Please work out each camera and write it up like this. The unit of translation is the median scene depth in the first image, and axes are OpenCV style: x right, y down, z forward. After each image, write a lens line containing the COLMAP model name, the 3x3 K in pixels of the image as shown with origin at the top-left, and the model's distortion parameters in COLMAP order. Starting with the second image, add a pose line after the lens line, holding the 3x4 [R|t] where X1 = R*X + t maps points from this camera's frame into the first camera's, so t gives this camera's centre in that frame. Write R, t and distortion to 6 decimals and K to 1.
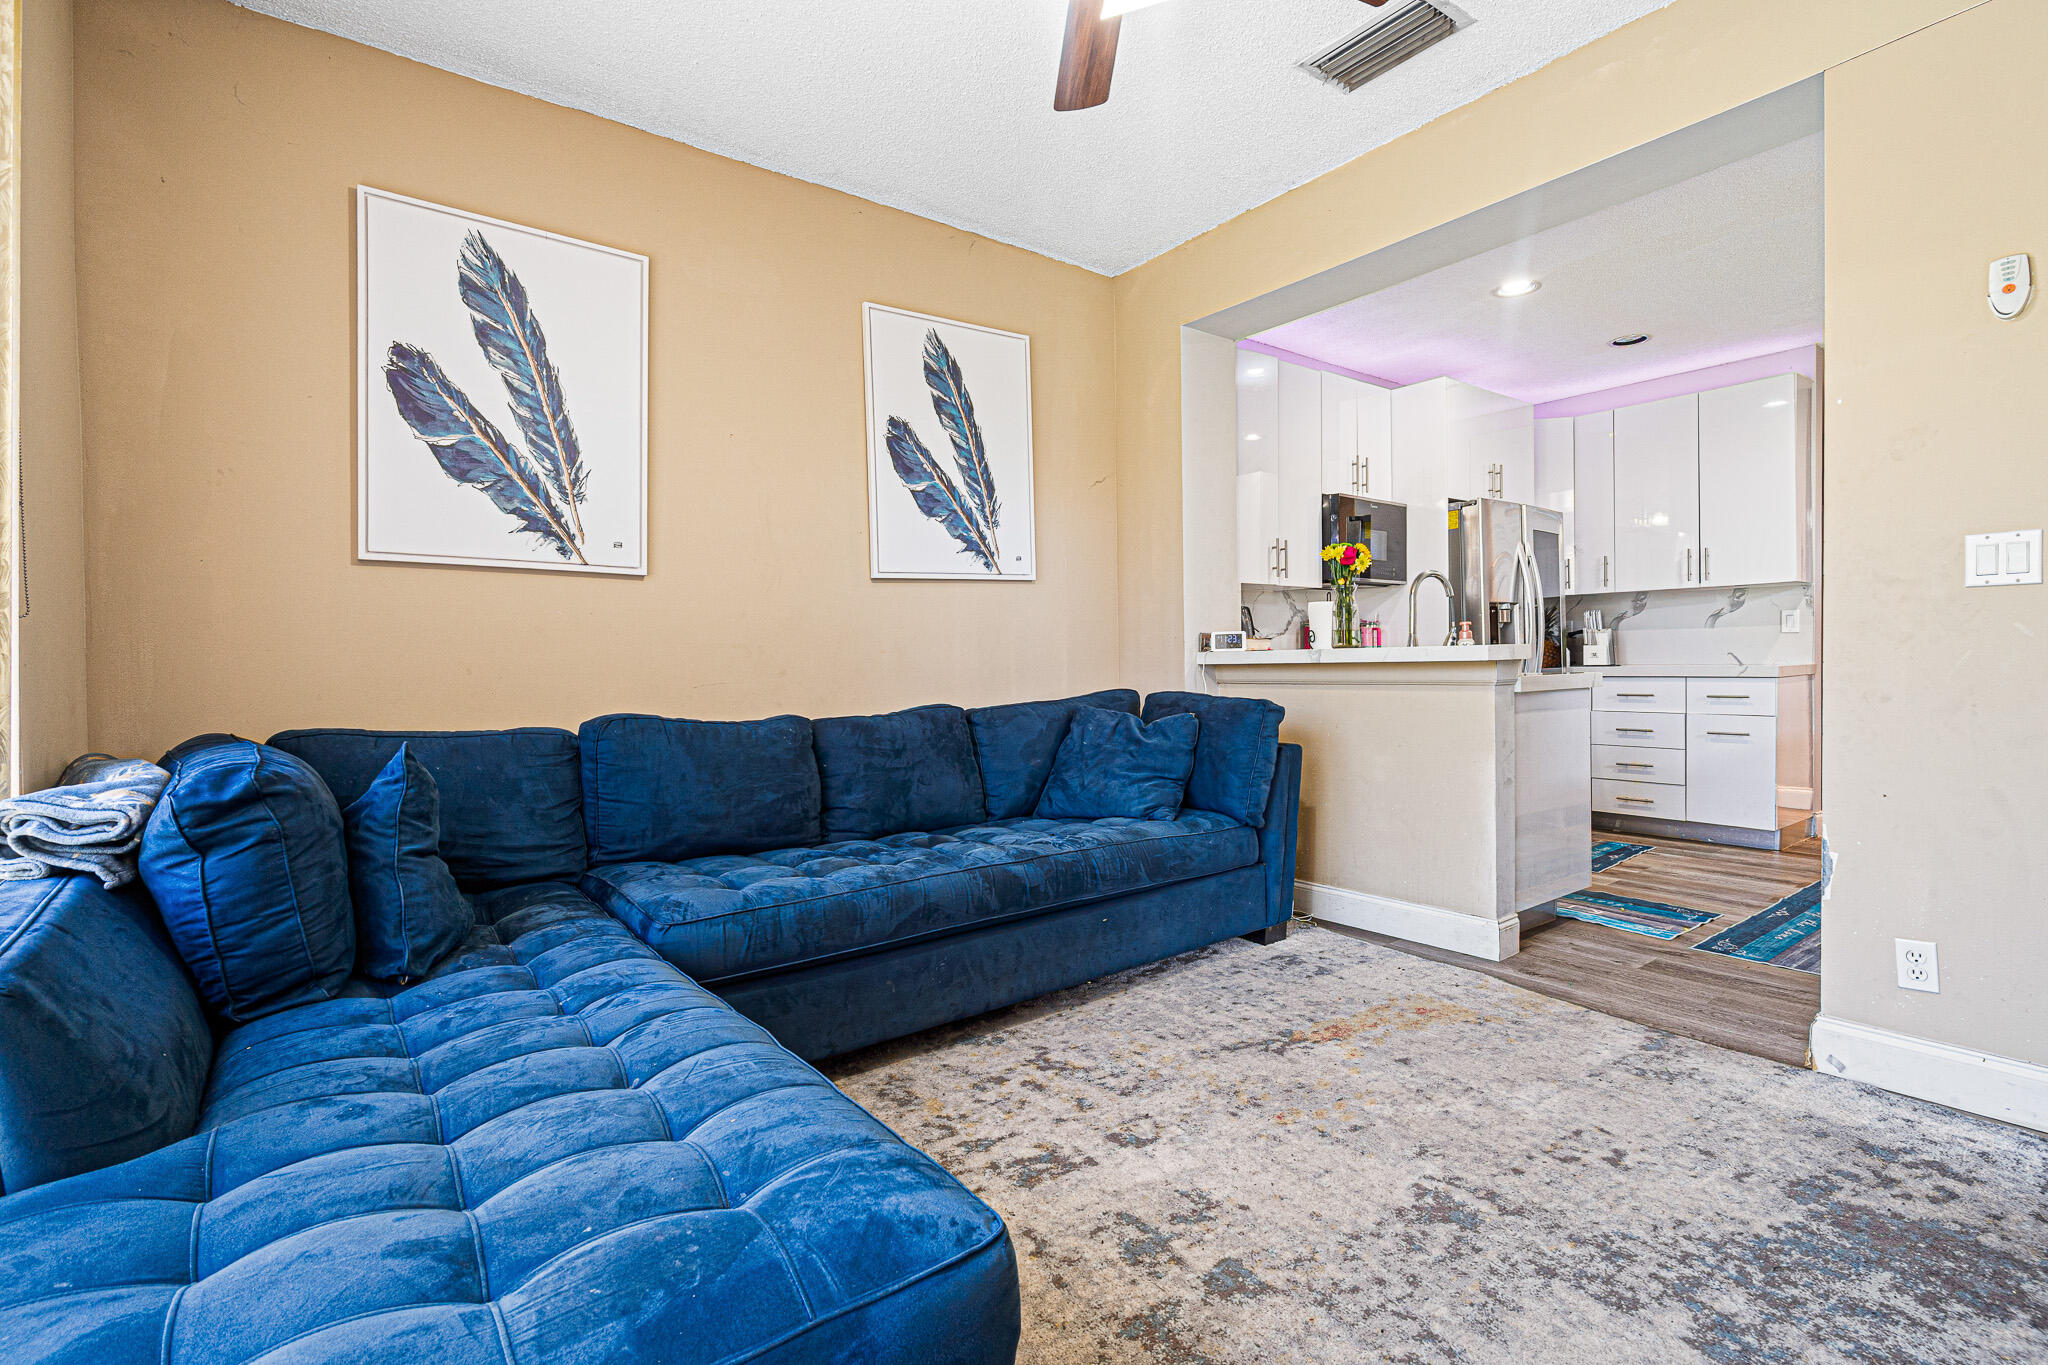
lens RADIAL K [[964.7, 0, 1006.1], [0, 964.7, 670.3], [0, 0, 1]] dist [0.002303, 0.001959]
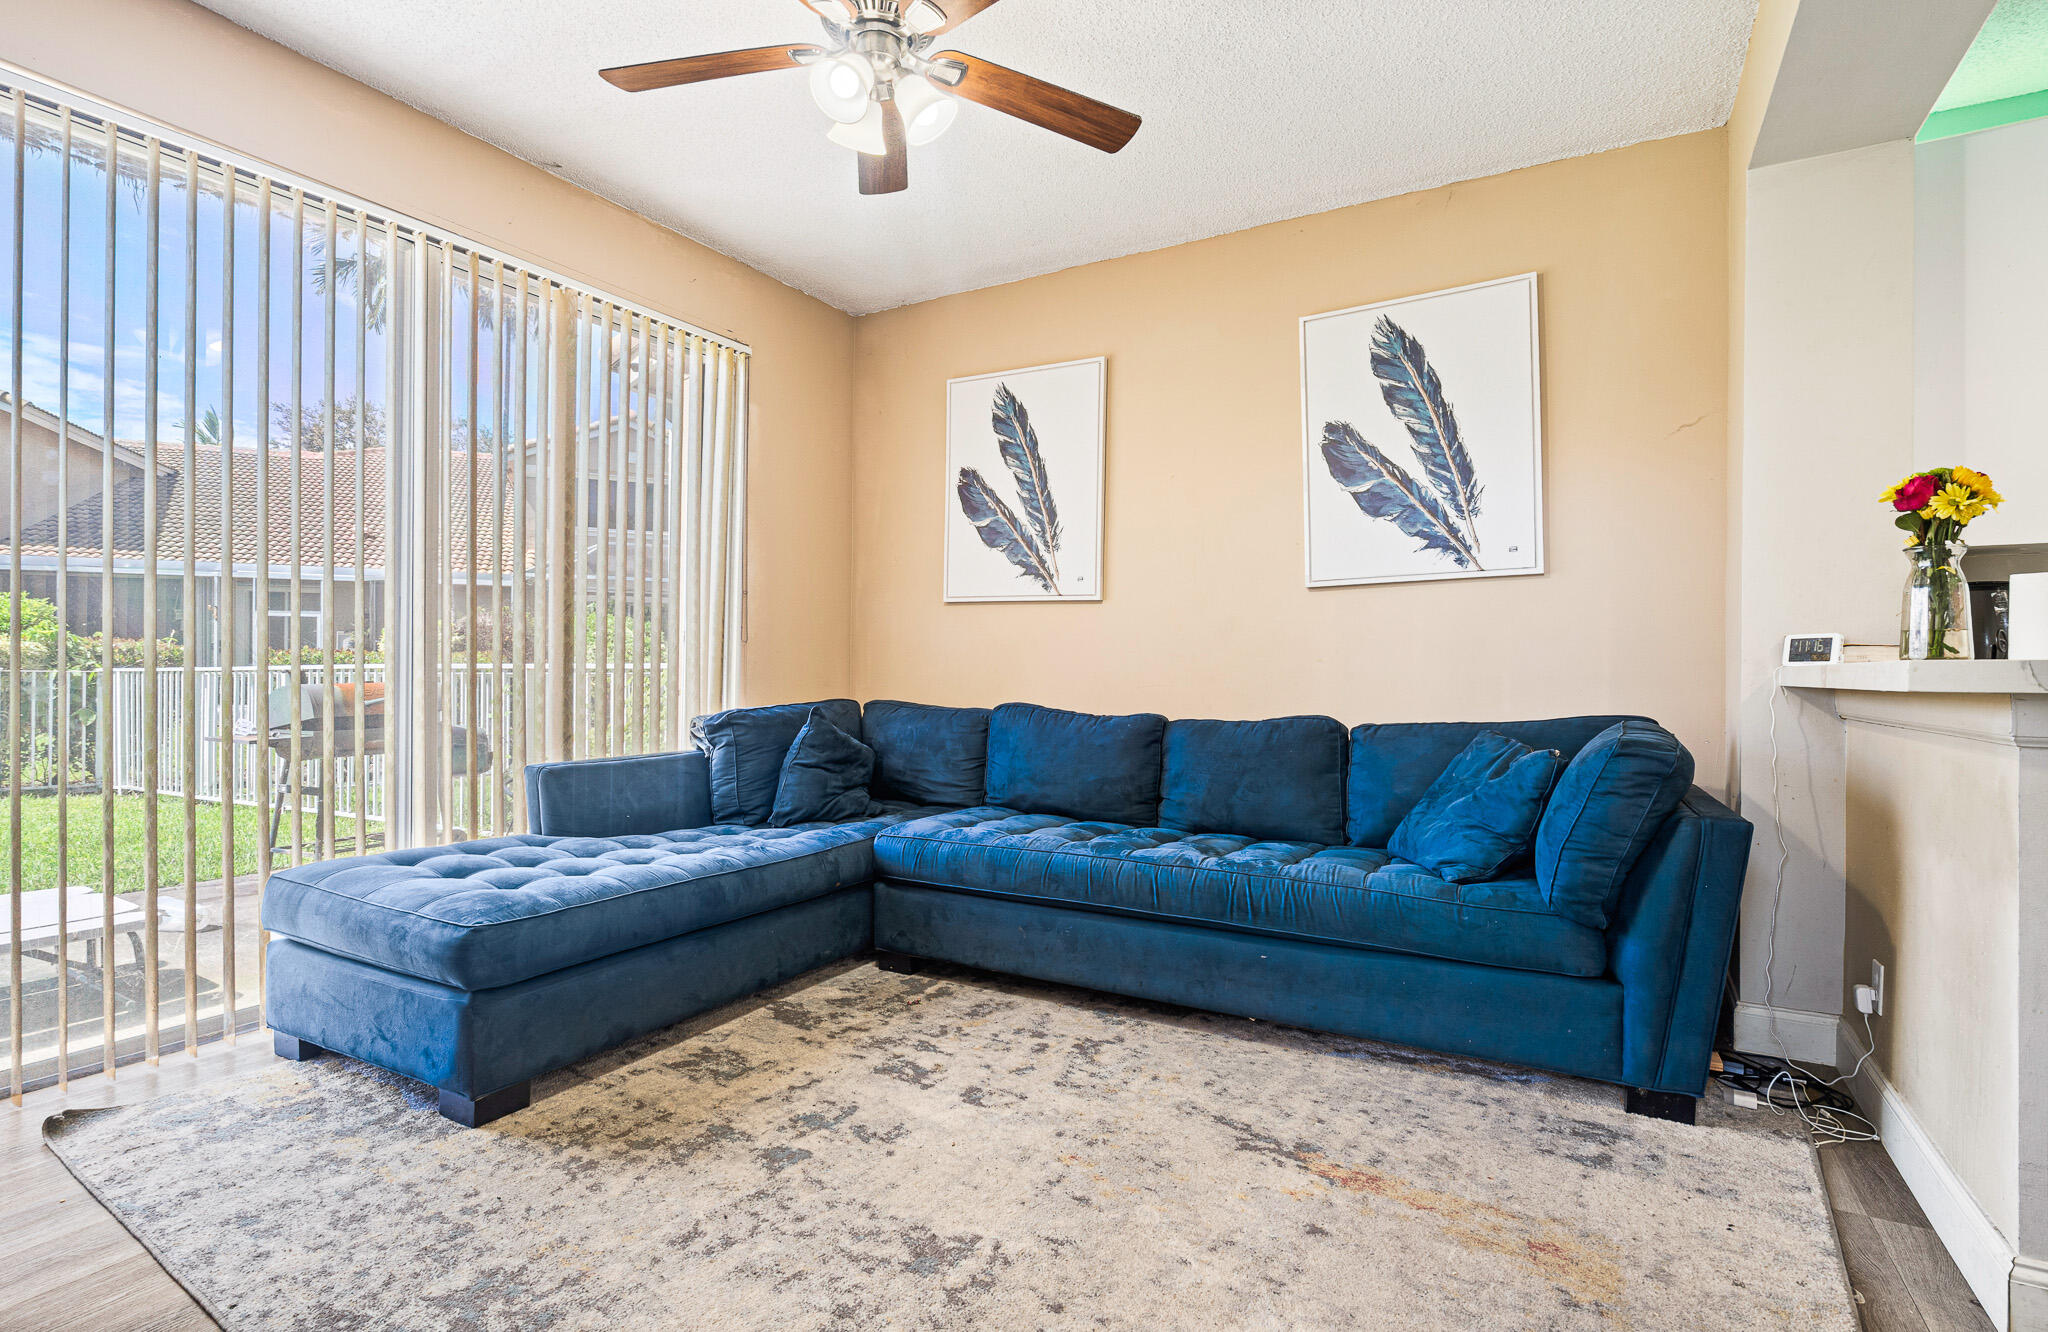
lens RADIAL K [[941.6, 0, 1030.8], [0, 941.6, 671.9], [0, 0, 1]] dist [-0.009011, 0.000855]
pose [[0.407138, 0.019932, -0.913149, 0.895293], [-0.027114, 0.999585, 0.009729, -0.013809], [0.912964, 0.020798, 0.407510, 0.475765]]
